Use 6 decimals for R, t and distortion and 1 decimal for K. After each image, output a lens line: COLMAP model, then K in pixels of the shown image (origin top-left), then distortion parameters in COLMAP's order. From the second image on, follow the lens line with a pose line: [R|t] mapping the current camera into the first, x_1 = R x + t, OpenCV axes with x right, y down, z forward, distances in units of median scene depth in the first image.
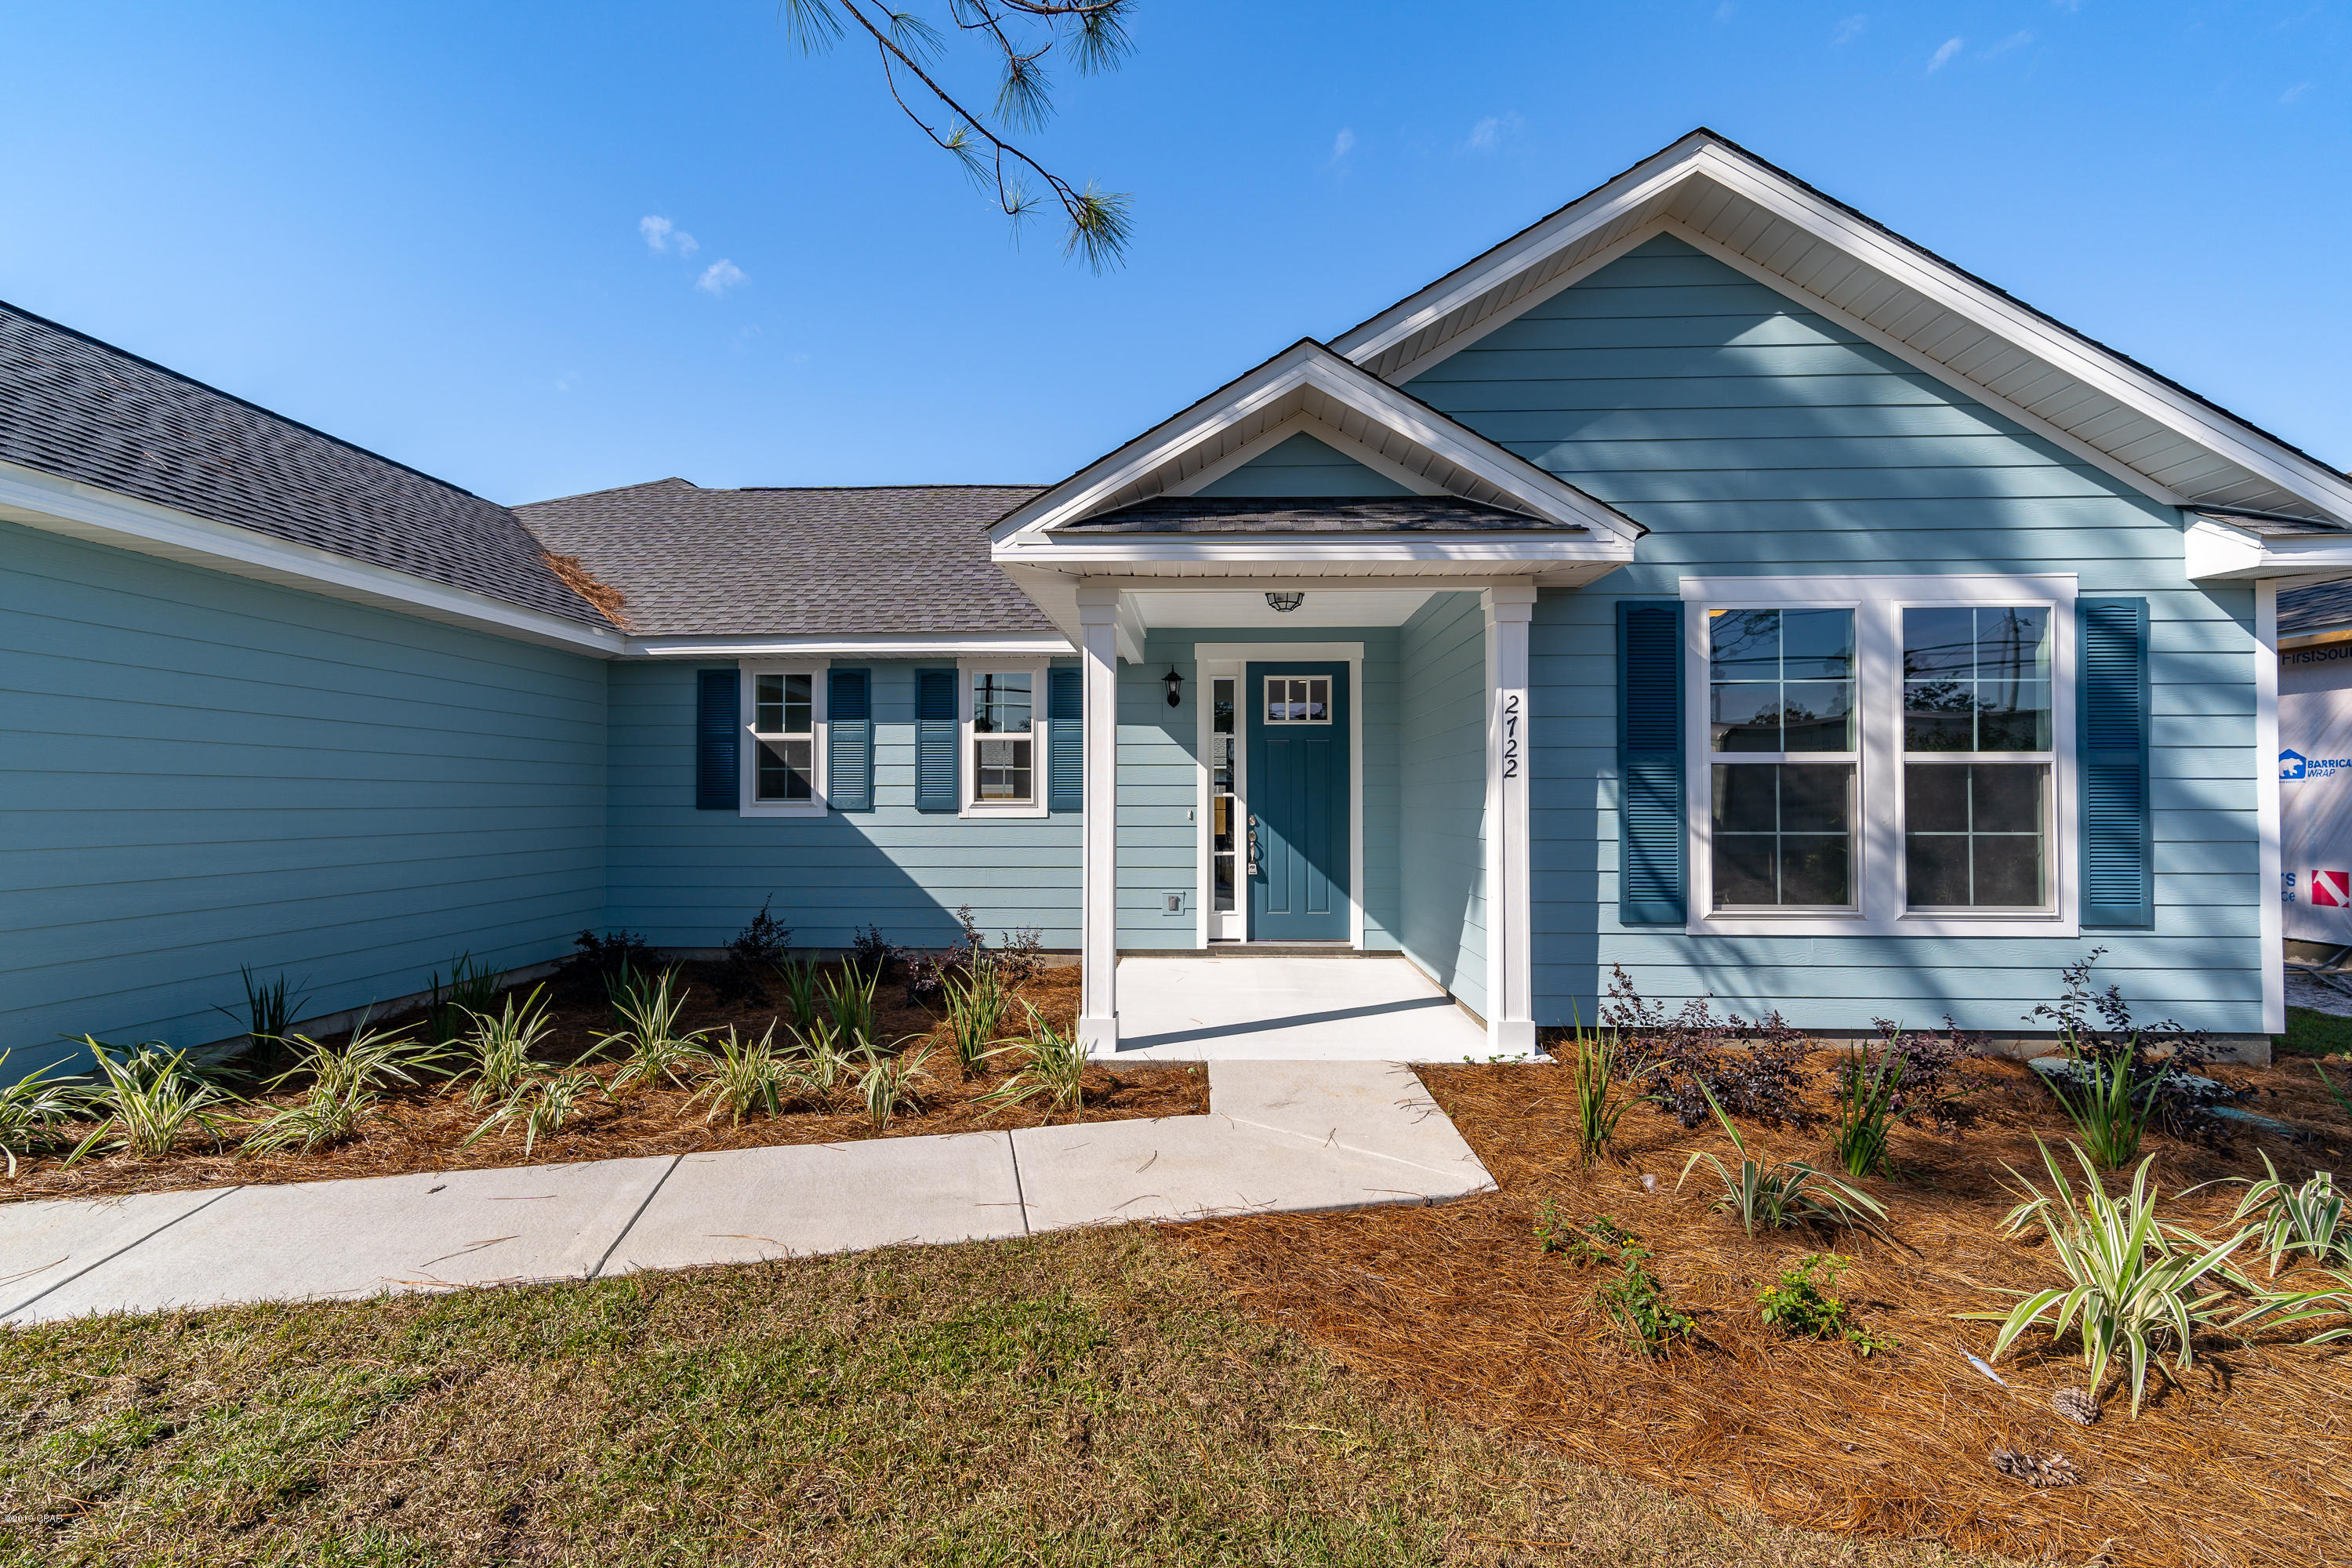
lens RADIAL K [[1019.5, 0, 1190.3], [0, 1019.5, 783.7], [0, 0, 1]] dist [-0.002128, -0.000944]
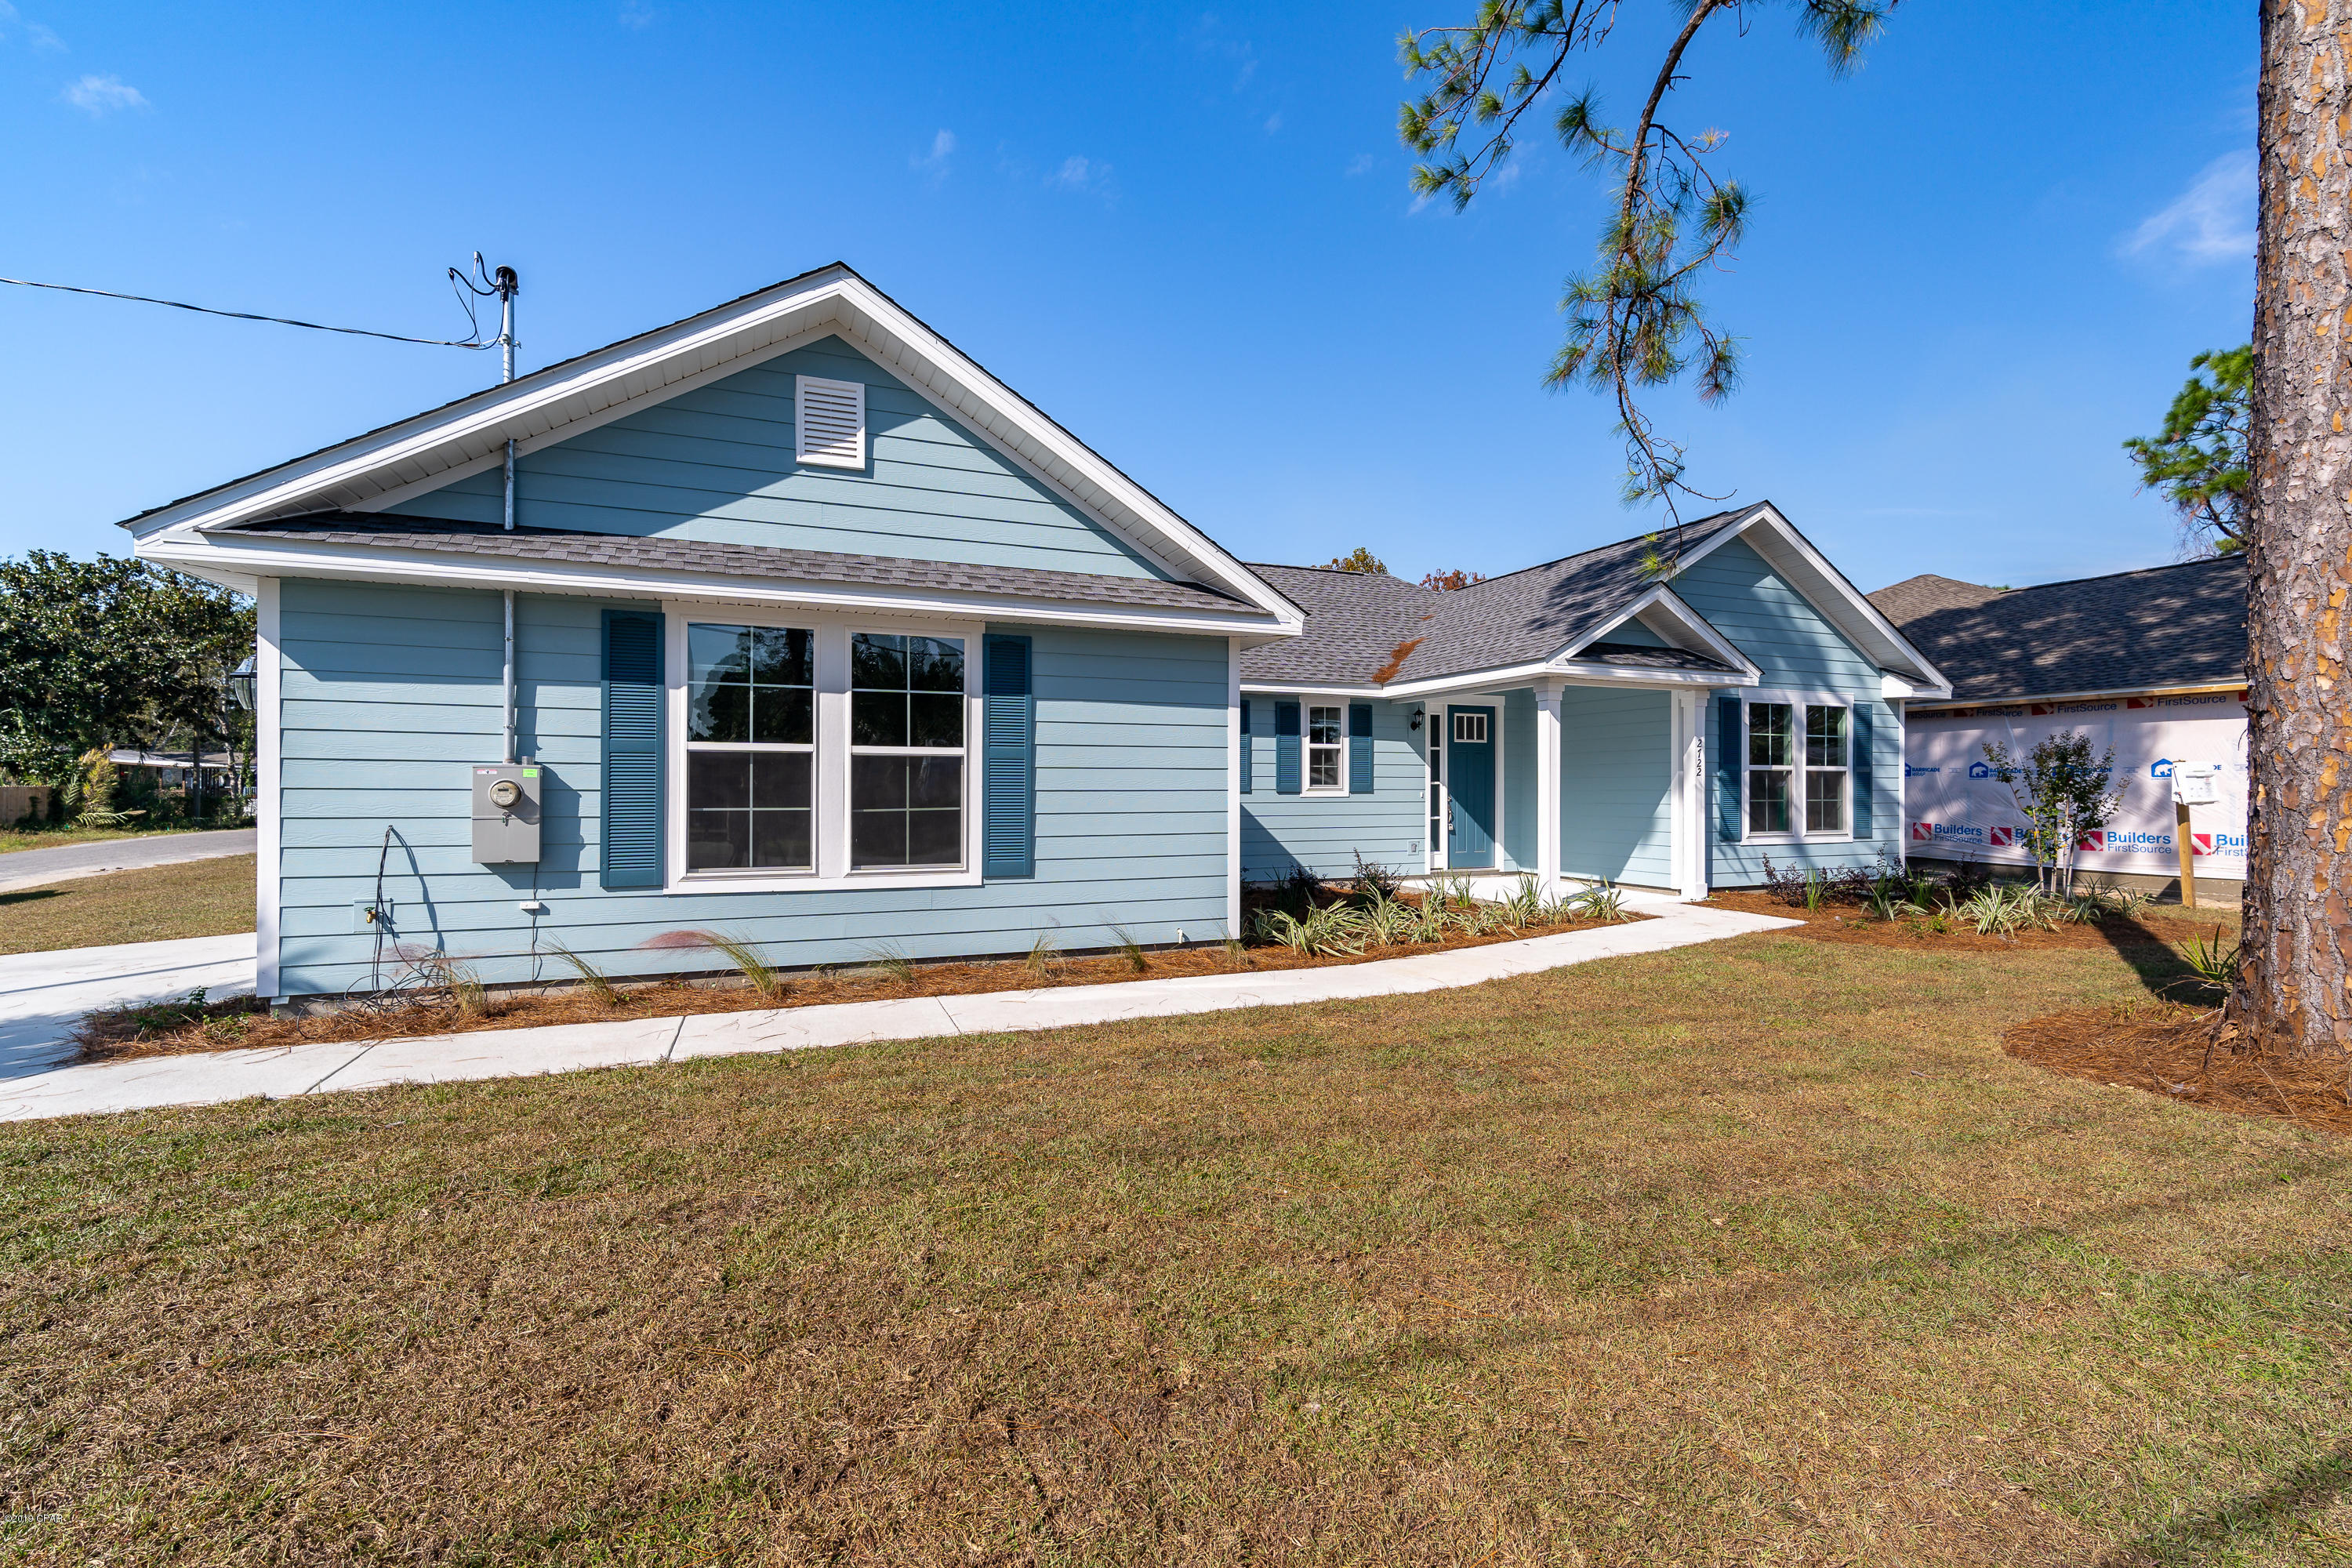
lens RADIAL K [[1013.9, 0, 1171.8], [0, 1013.9, 779.9], [0, 0, 1]] dist [-0.000630, 0.000328]
pose [[0.907107, 0.004953, 0.420872, -1.332559], [-0.007805, 0.999957, 0.005053, 0.000883], [-0.420829, -0.007868, 0.907106, -0.424593]]
